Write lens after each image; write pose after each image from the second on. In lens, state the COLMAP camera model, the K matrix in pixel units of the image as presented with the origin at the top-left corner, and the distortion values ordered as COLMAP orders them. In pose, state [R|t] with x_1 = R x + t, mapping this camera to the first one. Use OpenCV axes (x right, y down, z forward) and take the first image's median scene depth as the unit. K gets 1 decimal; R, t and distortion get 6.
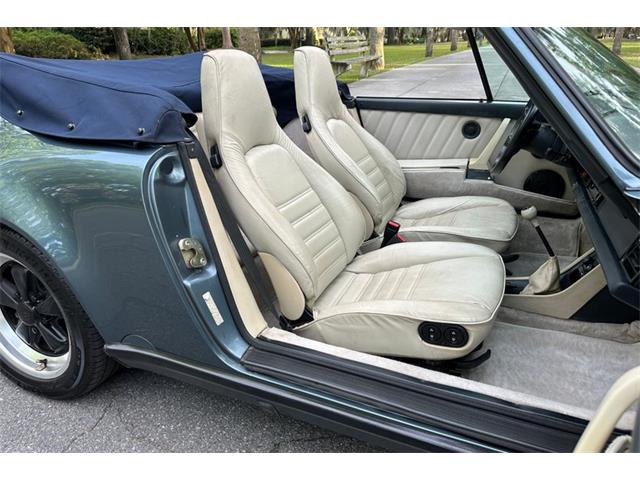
lens RADIAL K [[462.4, 0, 320.0], [0, 462.4, 240.0], [0, 0, 1]] dist [0.002044, 0.000195]
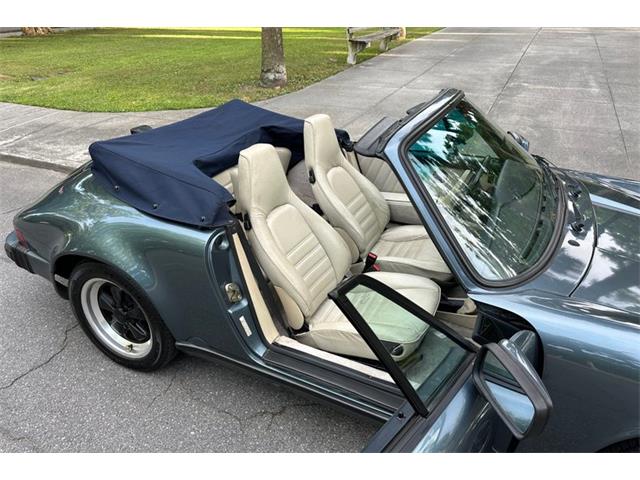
lens RADIAL K [[475.6, 0, 320.0], [0, 475.6, 240.0], [0, 0, 1]] dist [0.029664, -0.001122]
pose [[0.998679, 0.030665, -0.041226, 0.075243], [-0.026184, 0.994111, 0.105154, -0.284126], [0.044208, -0.103936, 0.993601, -0.523327]]
